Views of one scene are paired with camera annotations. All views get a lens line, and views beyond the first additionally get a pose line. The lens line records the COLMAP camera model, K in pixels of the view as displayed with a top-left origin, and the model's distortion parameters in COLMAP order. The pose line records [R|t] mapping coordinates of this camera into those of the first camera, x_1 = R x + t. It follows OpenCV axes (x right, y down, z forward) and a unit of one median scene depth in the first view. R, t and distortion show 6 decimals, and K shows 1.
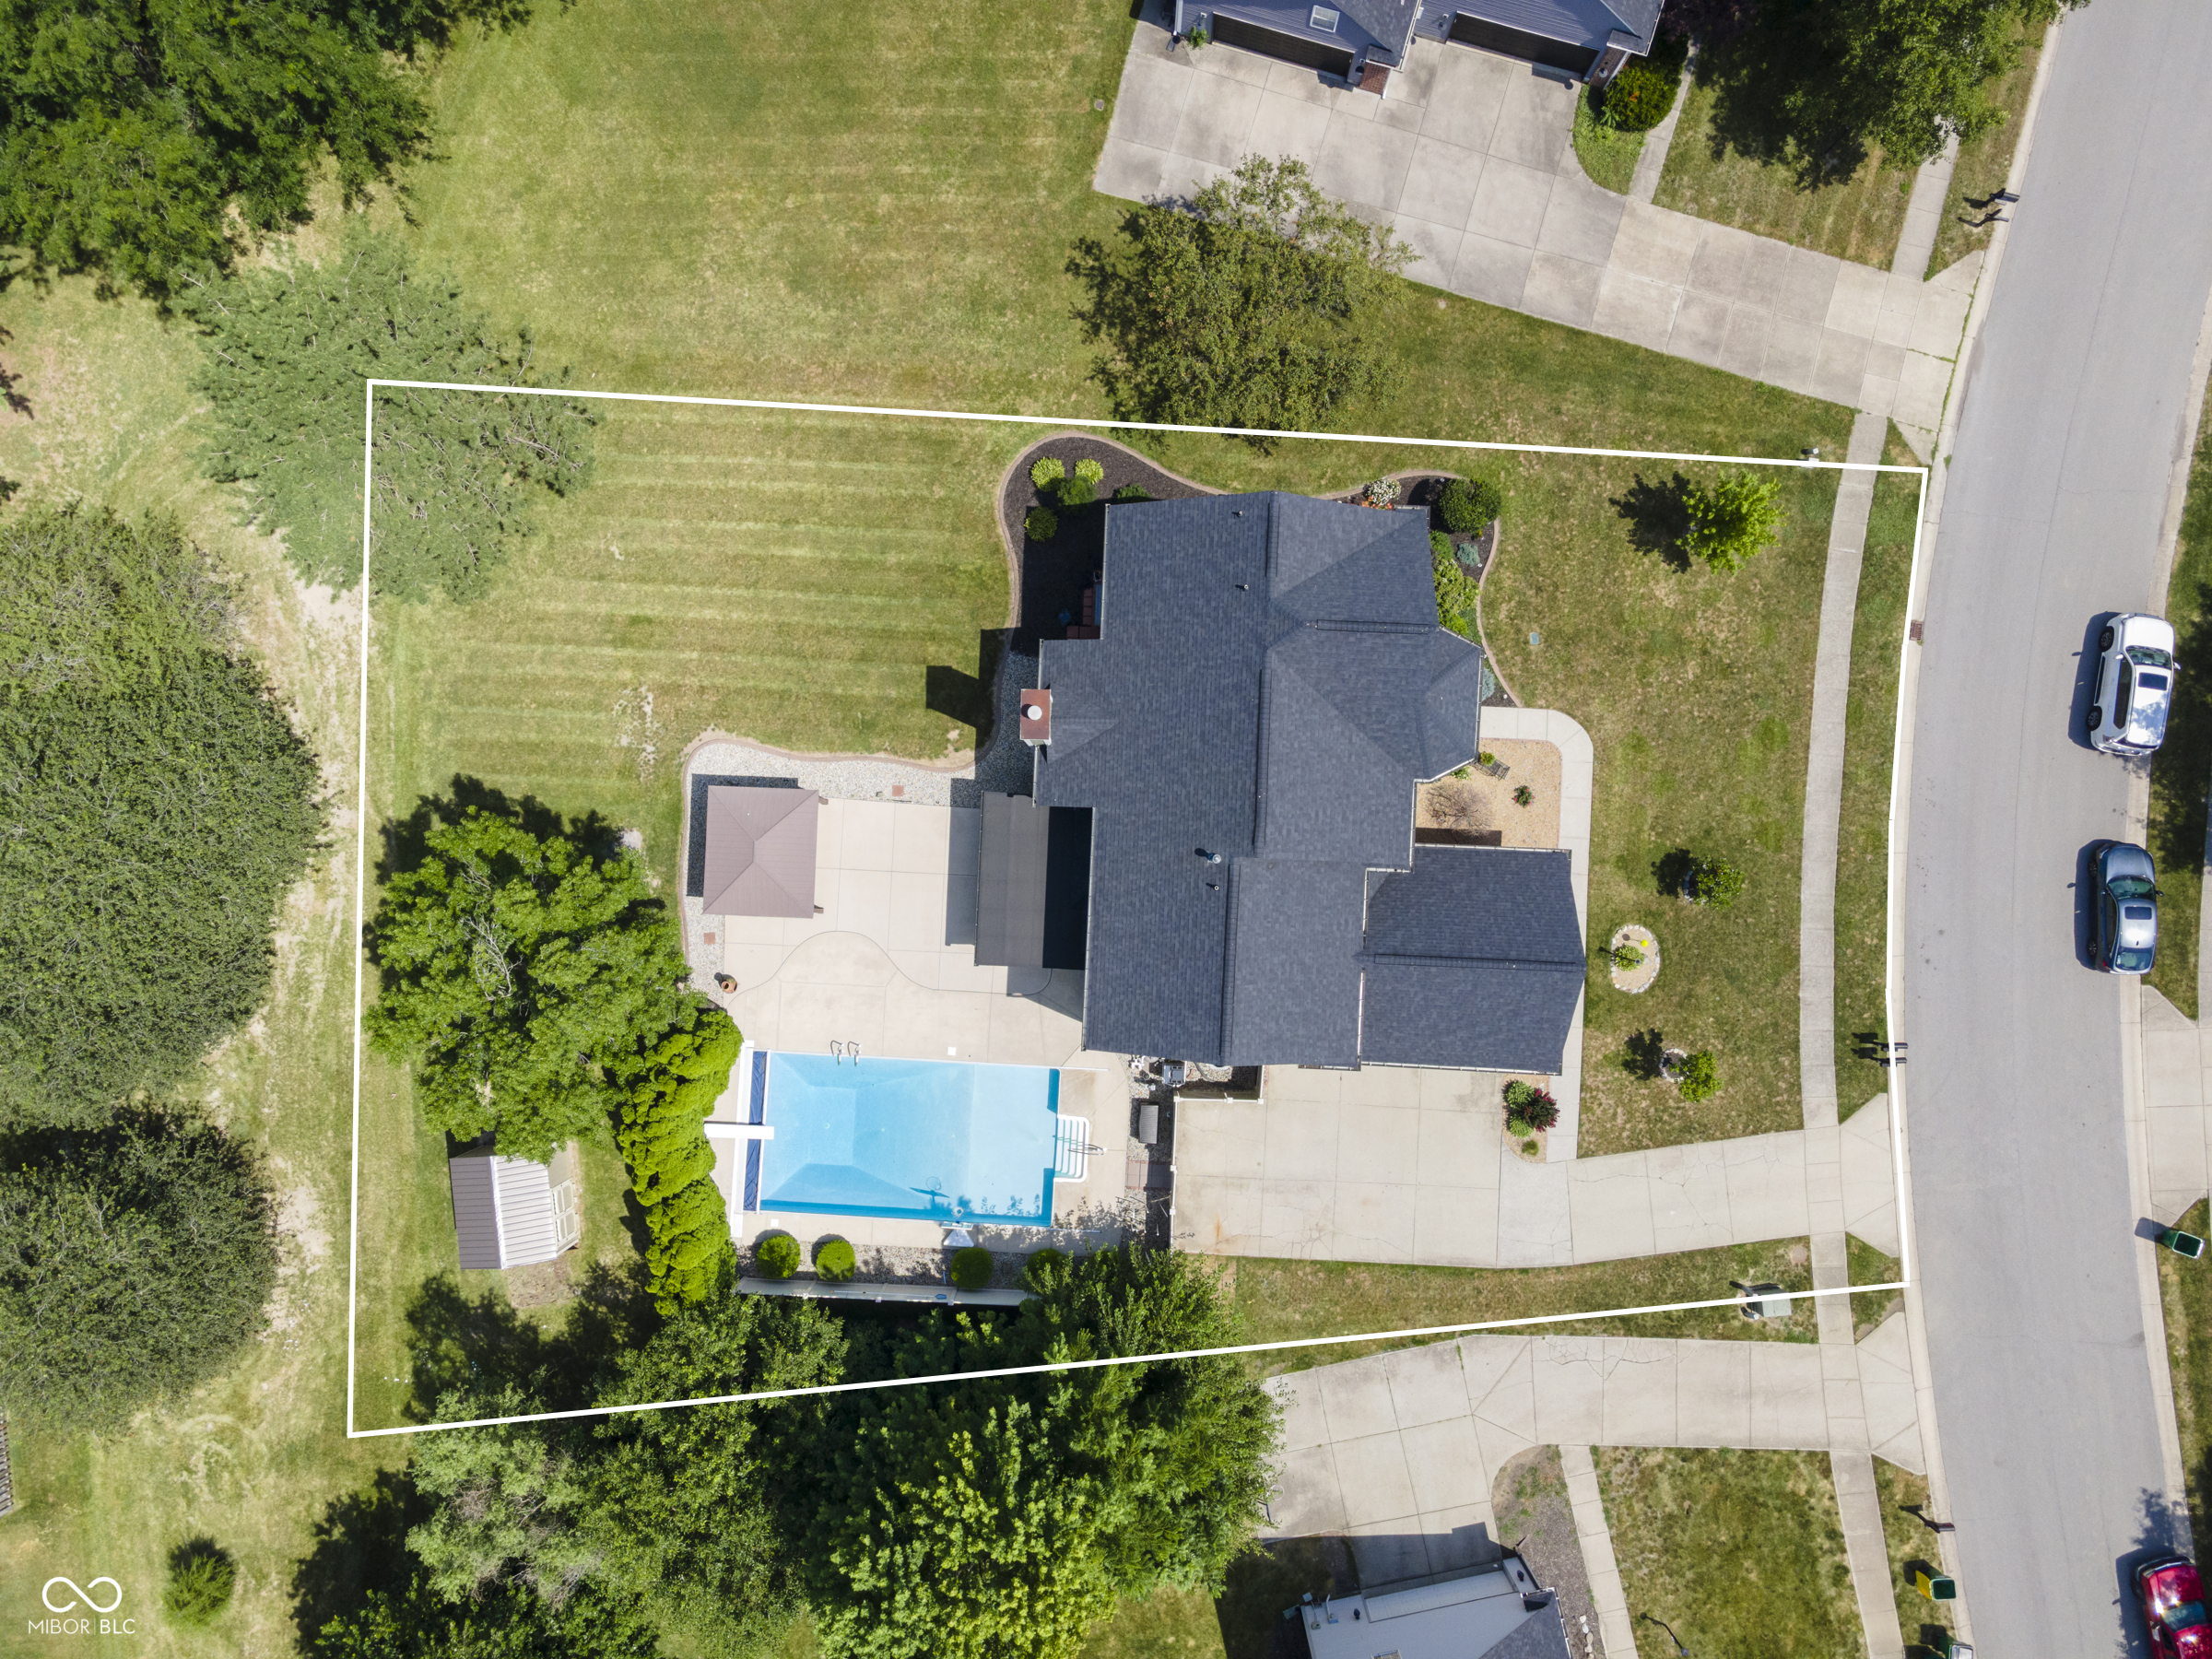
lens RADIAL K [[1611.5, 0, 1102.3], [0, 1611.5, 834.4], [0, 0, 1]] dist [0.046429, 0.011277]
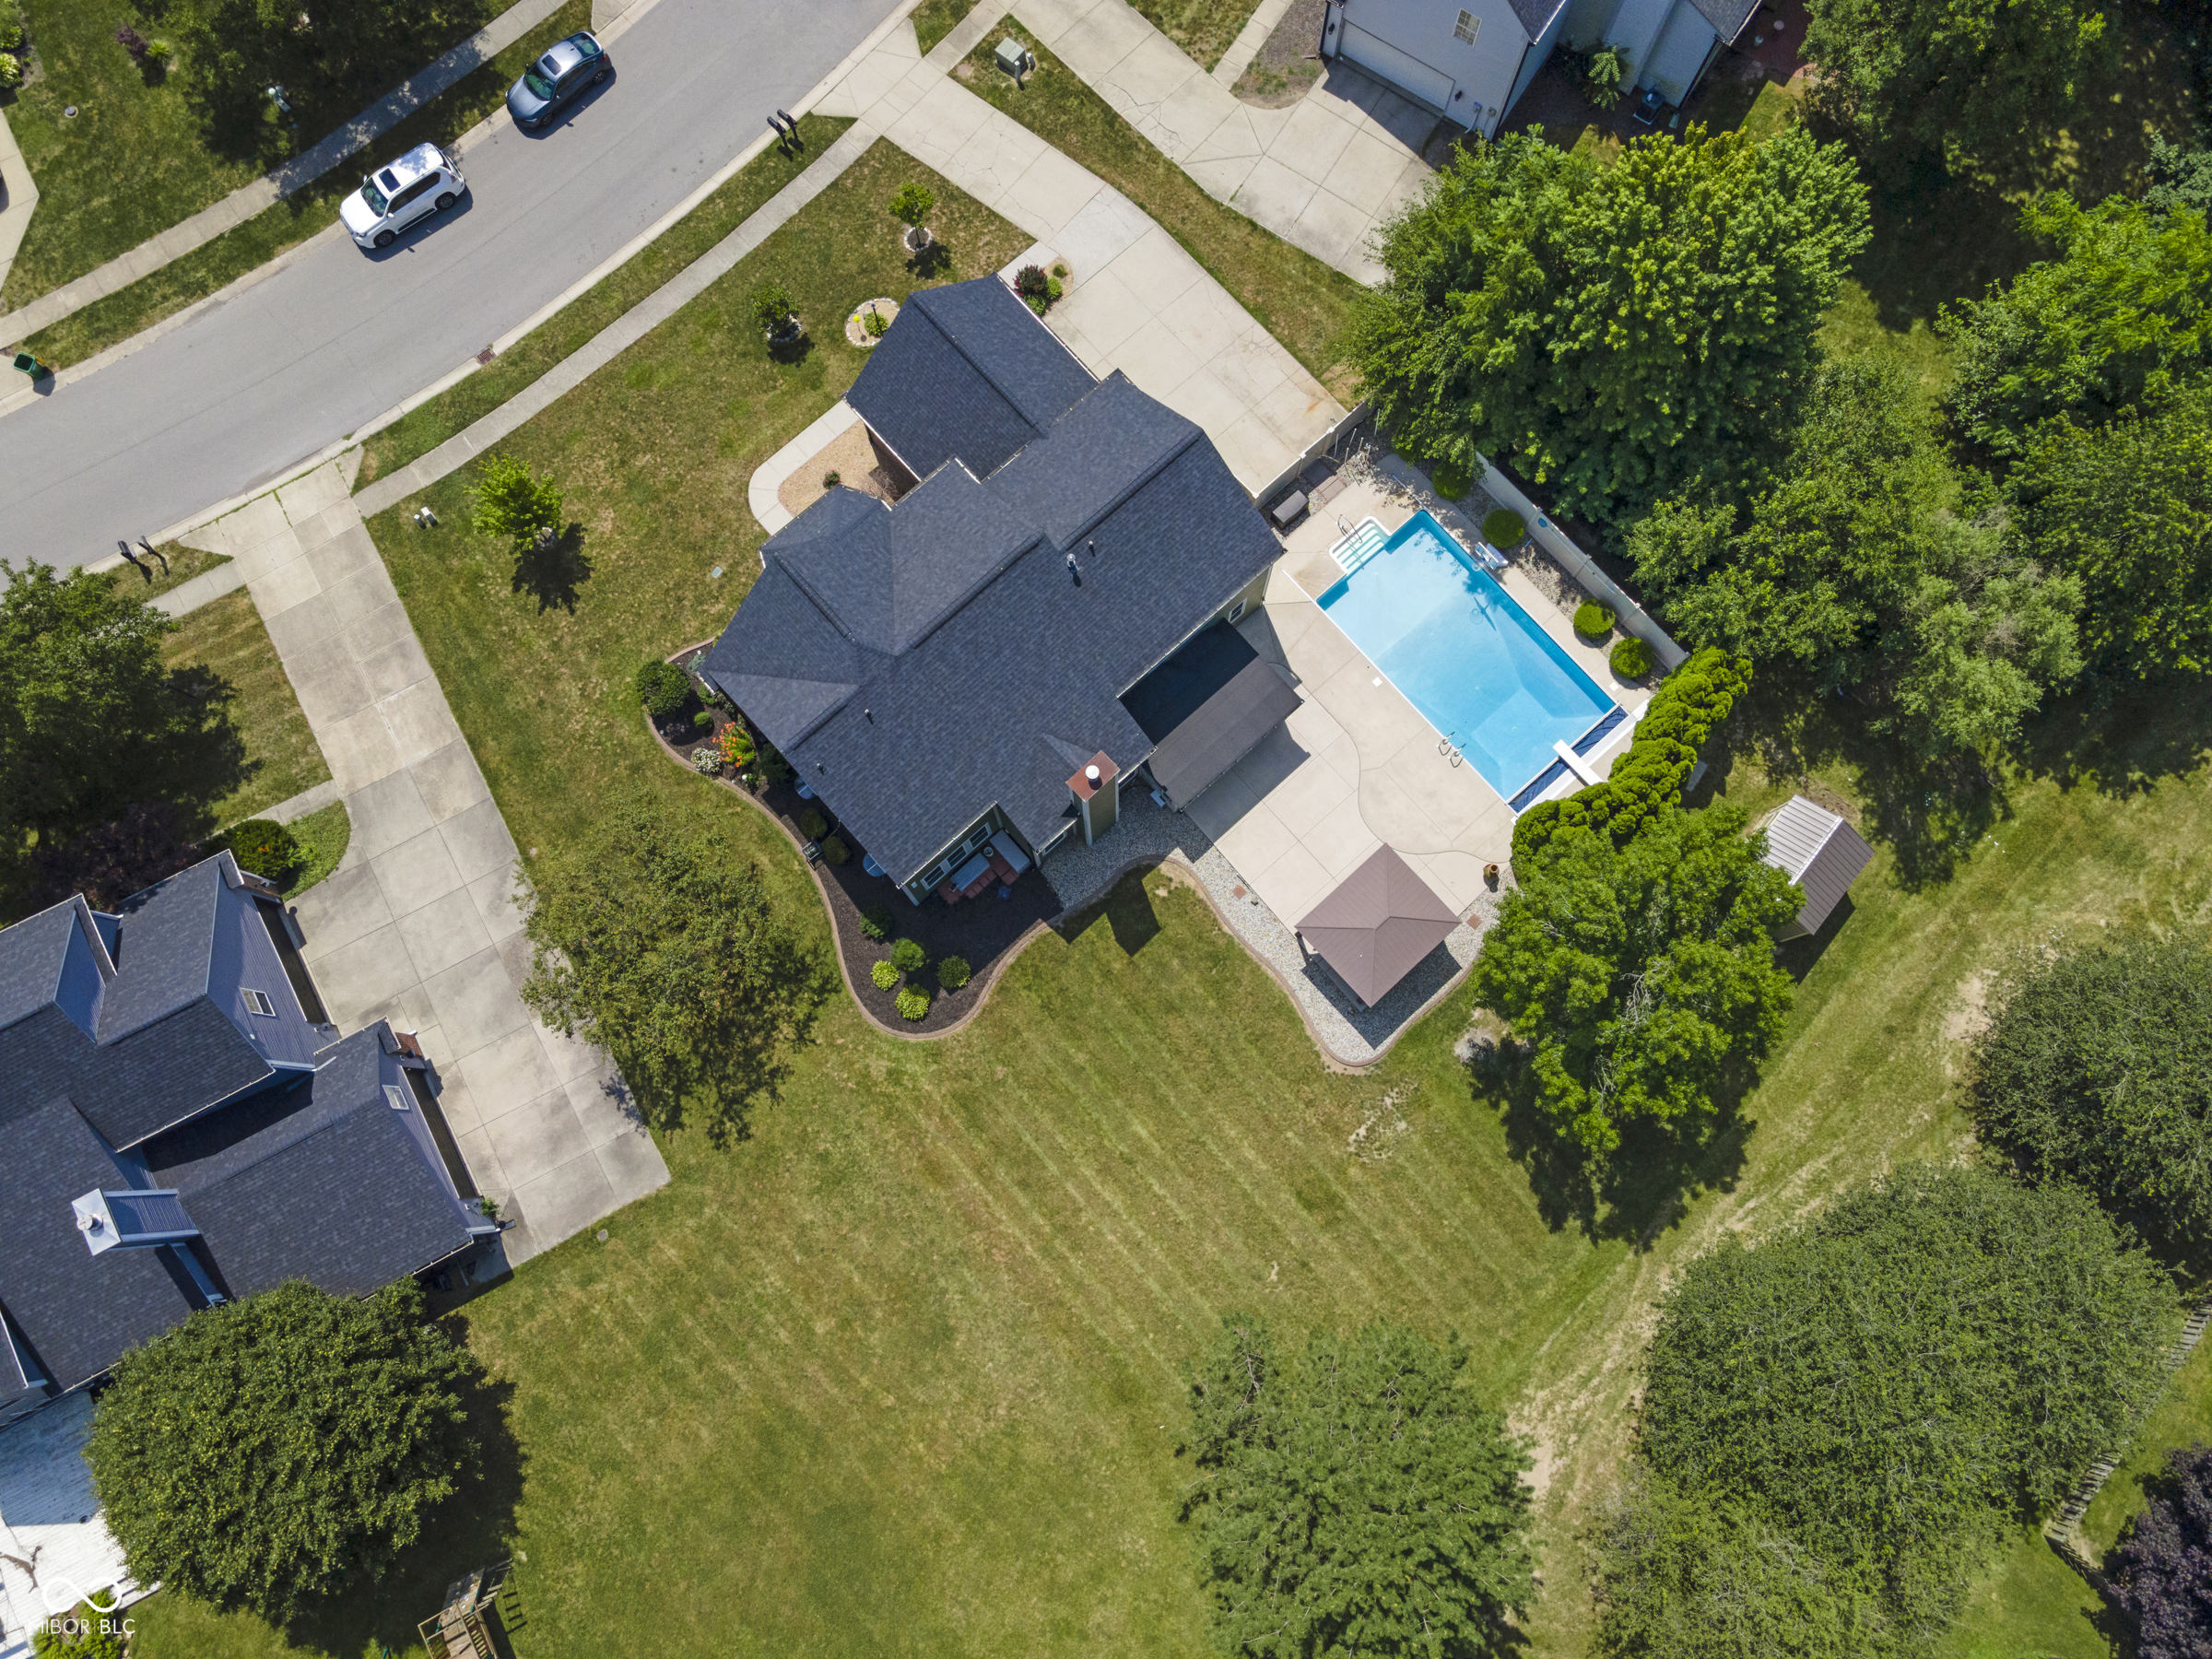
lens RADIAL K [[1611.5, 0, 1099.4], [0, 1611.5, 836.7], [0, 0, 1]] dist [0.046429, 0.011277]
pose [[-0.699716, -0.694536, 0.167387, -0.210648], [0.714272, -0.684892, 0.144009, -0.212830], [0.014622, 0.220325, 0.975317, -0.004101]]
